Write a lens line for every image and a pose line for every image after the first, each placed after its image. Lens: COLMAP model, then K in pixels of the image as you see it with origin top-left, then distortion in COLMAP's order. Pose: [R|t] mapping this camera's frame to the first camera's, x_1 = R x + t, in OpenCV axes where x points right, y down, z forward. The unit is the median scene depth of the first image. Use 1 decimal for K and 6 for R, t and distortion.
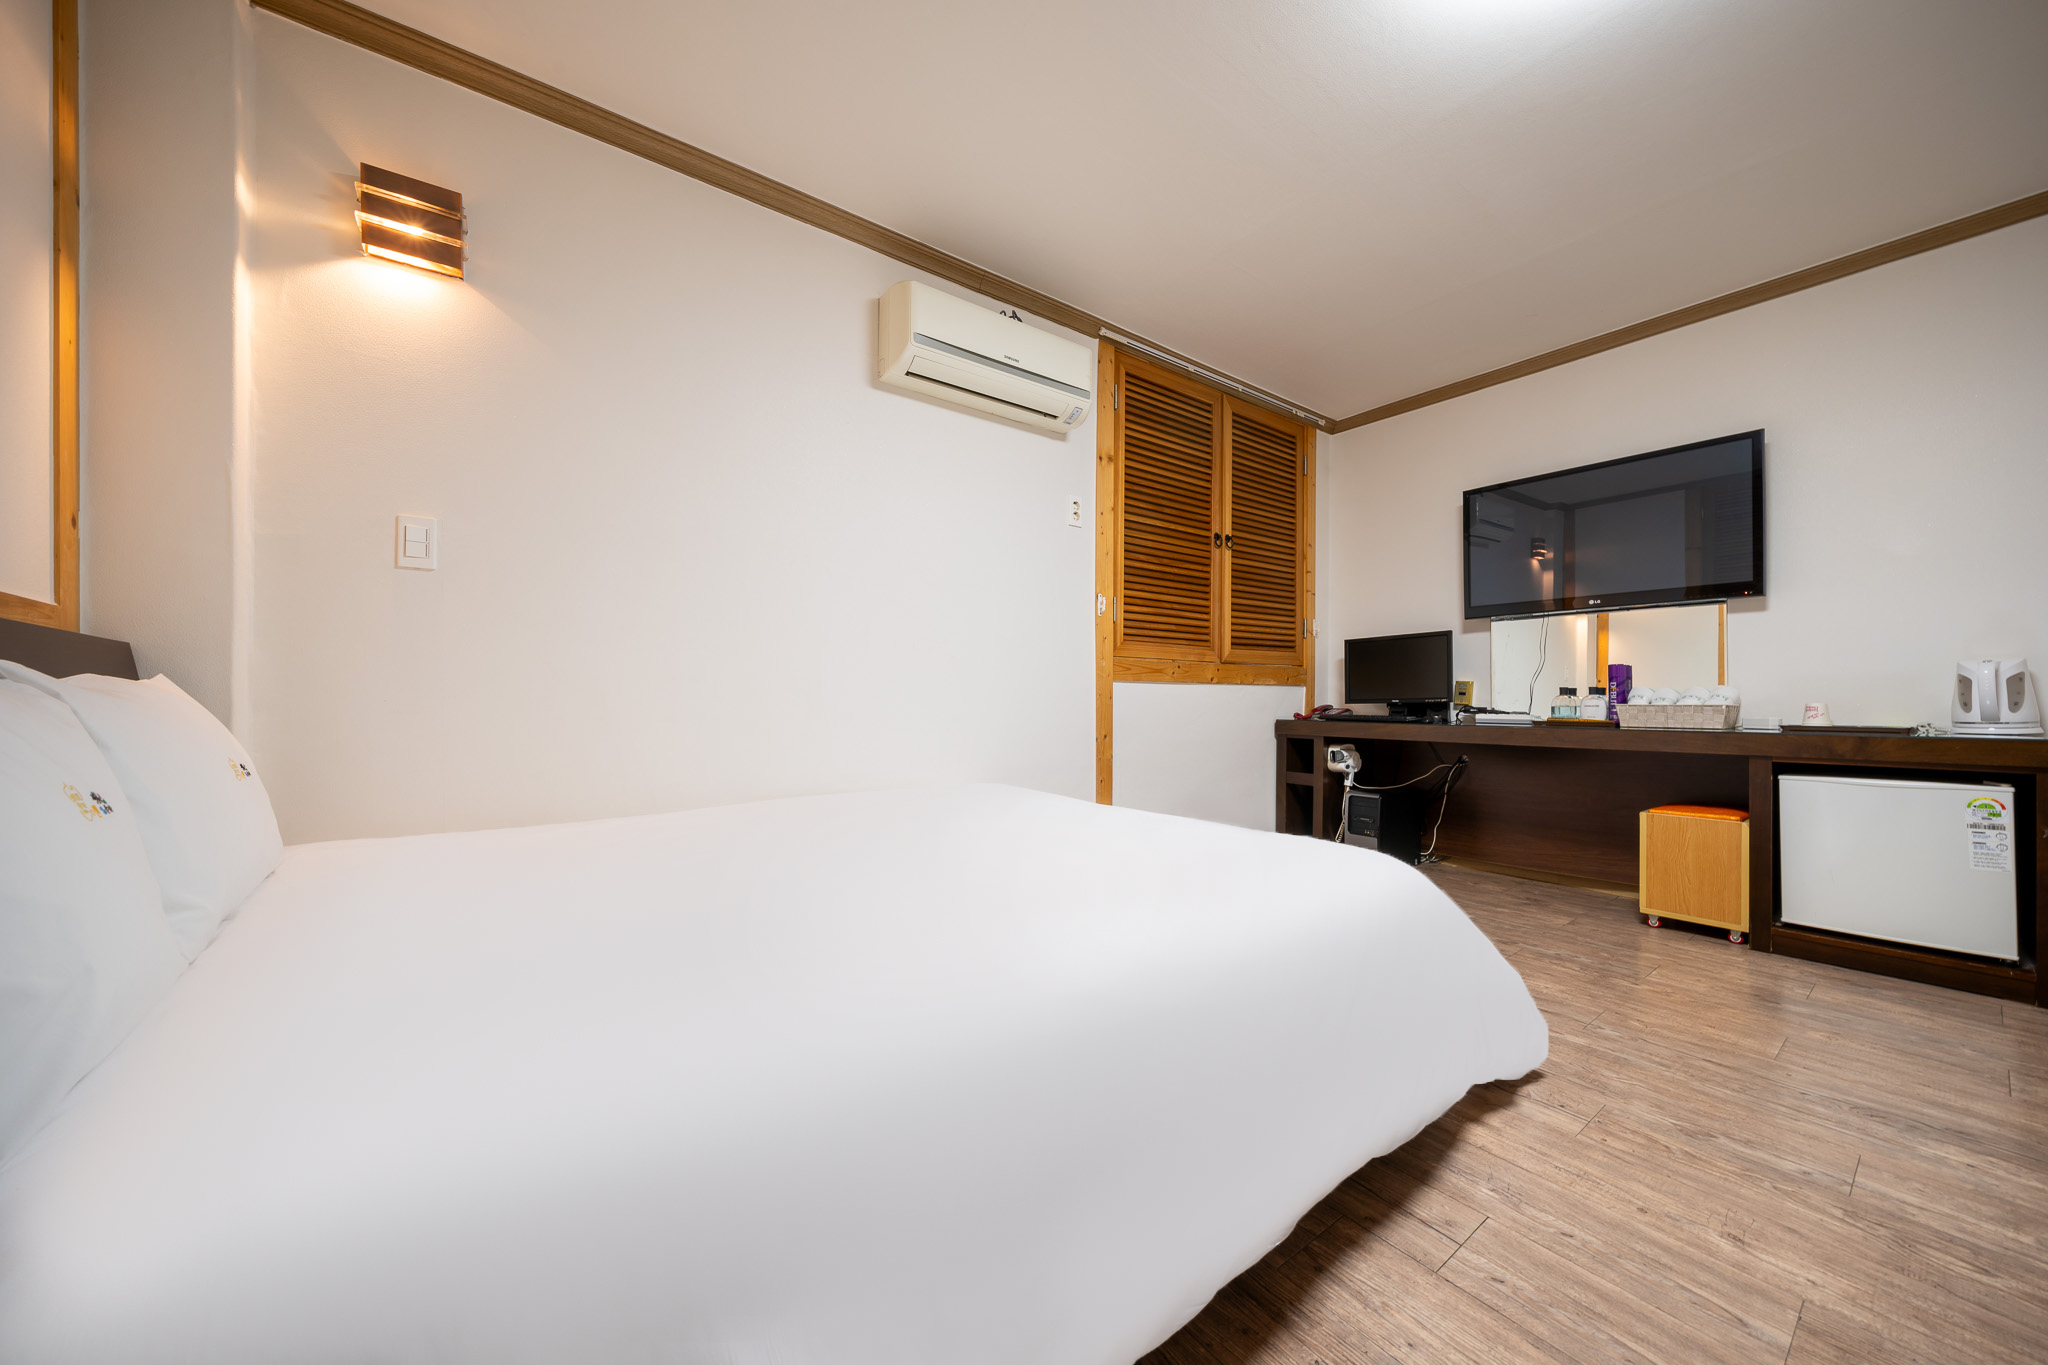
lens RADIAL K [[694.0, 0, 1017.2], [0, 694.0, 699.6], [0, 0, 1]] dist [-0.008300, -0.000114]
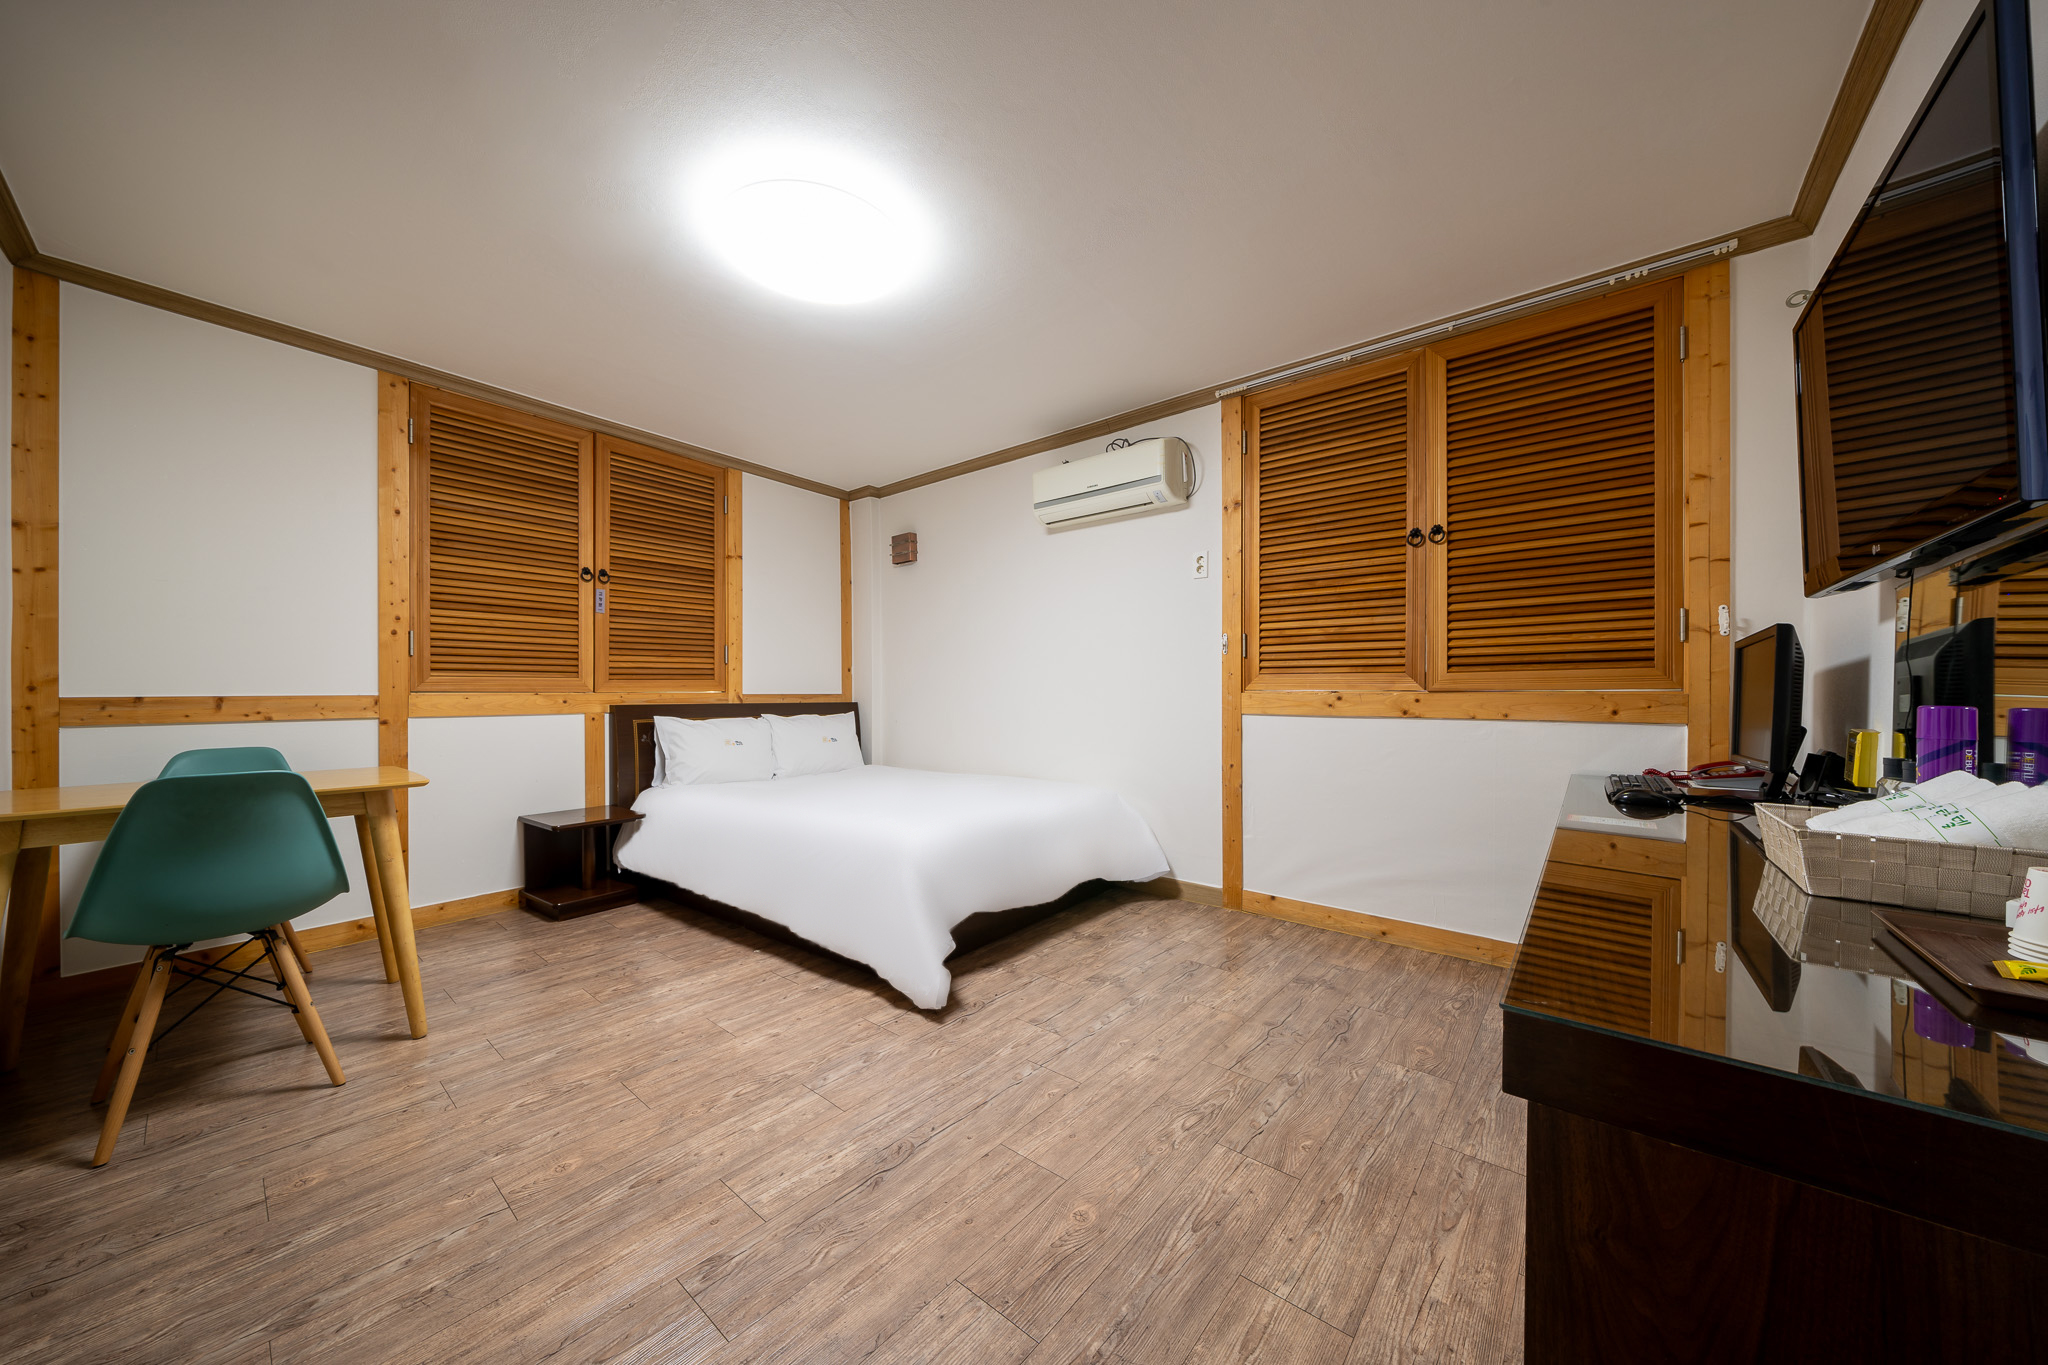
lens RADIAL K [[694.0, 0, 1017.2], [0, 694.0, 699.6], [0, 0, 1]] dist [-0.008300, -0.000114]
pose [[0.251950, 0.008042, -0.967707, 0.998005], [0.001371, 0.999961, 0.008667, -0.054688], [0.967739, -0.003511, 0.251929, 0.377802]]
